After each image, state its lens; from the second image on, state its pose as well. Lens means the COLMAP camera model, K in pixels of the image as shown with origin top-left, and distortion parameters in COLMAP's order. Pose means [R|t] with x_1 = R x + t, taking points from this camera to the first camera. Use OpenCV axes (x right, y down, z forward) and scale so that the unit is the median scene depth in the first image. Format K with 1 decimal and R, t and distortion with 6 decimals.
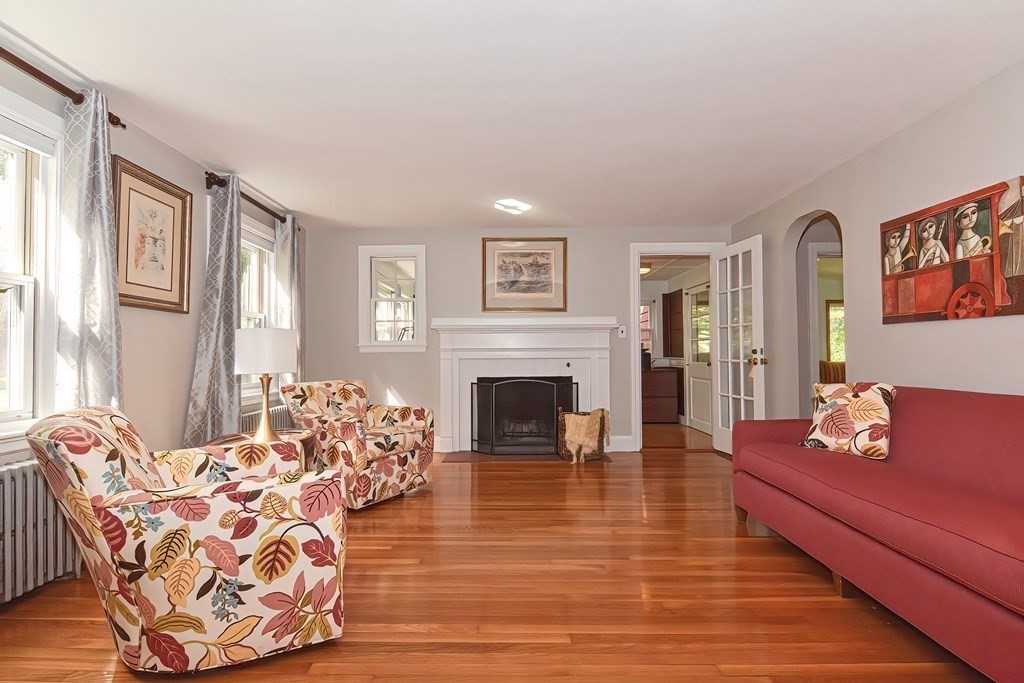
lens RADIAL K [[494.5, 0, 508.5], [0, 494.5, 347.1], [0, 0, 1]] dist [0.004839, -0.009312]
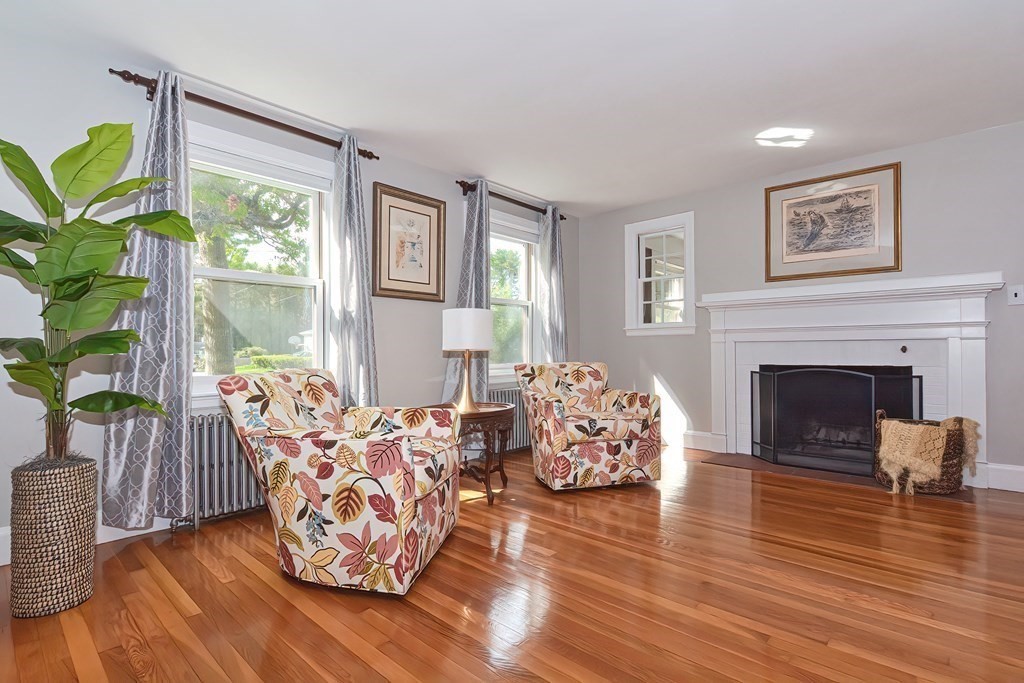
lens RADIAL K [[494.5, 0, 508.5], [0, 494.5, 348.4], [0, 0, 1]] dist [0.004839, -0.009312]
pose [[0.738843, -0.000321, -0.673878, 0.321499], [0.011116, 0.999870, 0.011711, 0.037373], [0.673786, -0.016144, 0.738750, 0.241752]]
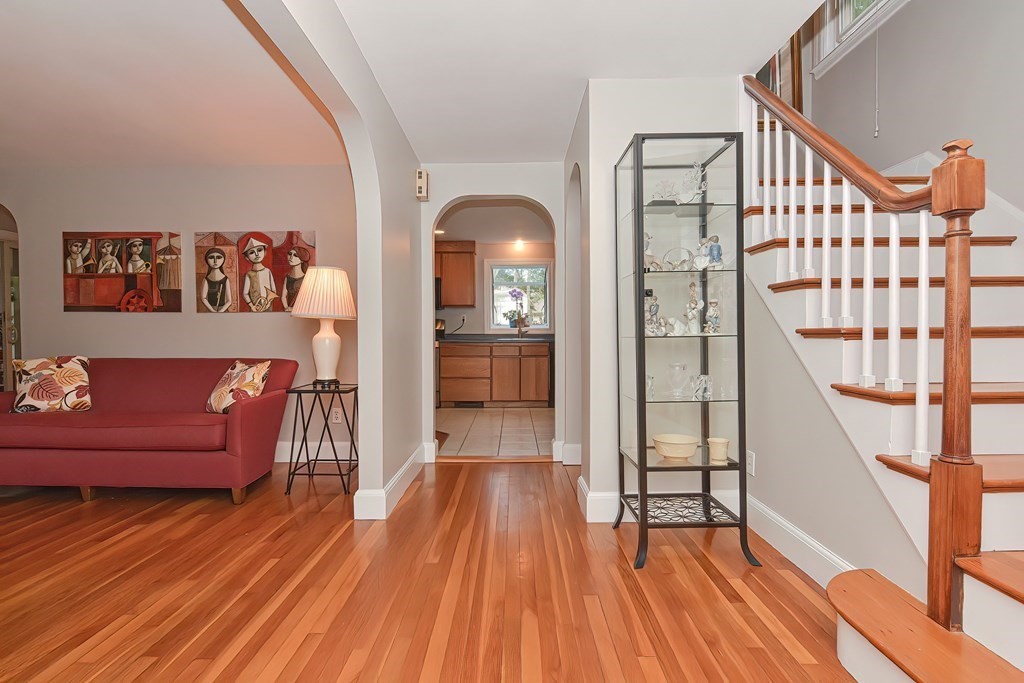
lens RADIAL K [[494.5, 0, 511.2], [0, 494.5, 344.6], [0, 0, 1]] dist [0.004839, -0.009312]
pose [[0.000993, -0.010830, 0.999941, -0.556253], [-0.014267, 0.999839, 0.010843, 0.010067], [-0.999898, -0.014277, 0.000838, -0.167901]]
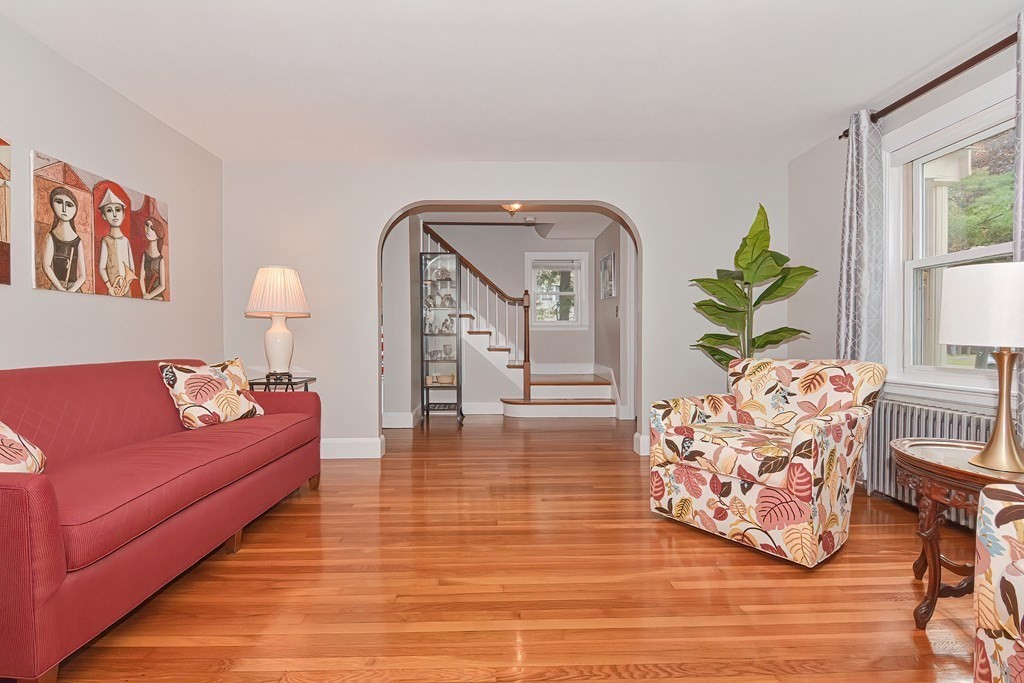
lens RADIAL K [[494.5, 0, 509.2], [0, 494.5, 343.1], [0, 0, 1]] dist [0.004839, -0.009312]
pose [[-0.999601, 0.010776, -0.026112, 0.077234], [0.010936, 0.999922, -0.006011, 0.050045], [0.026046, -0.006294, -0.999641, 1.530632]]
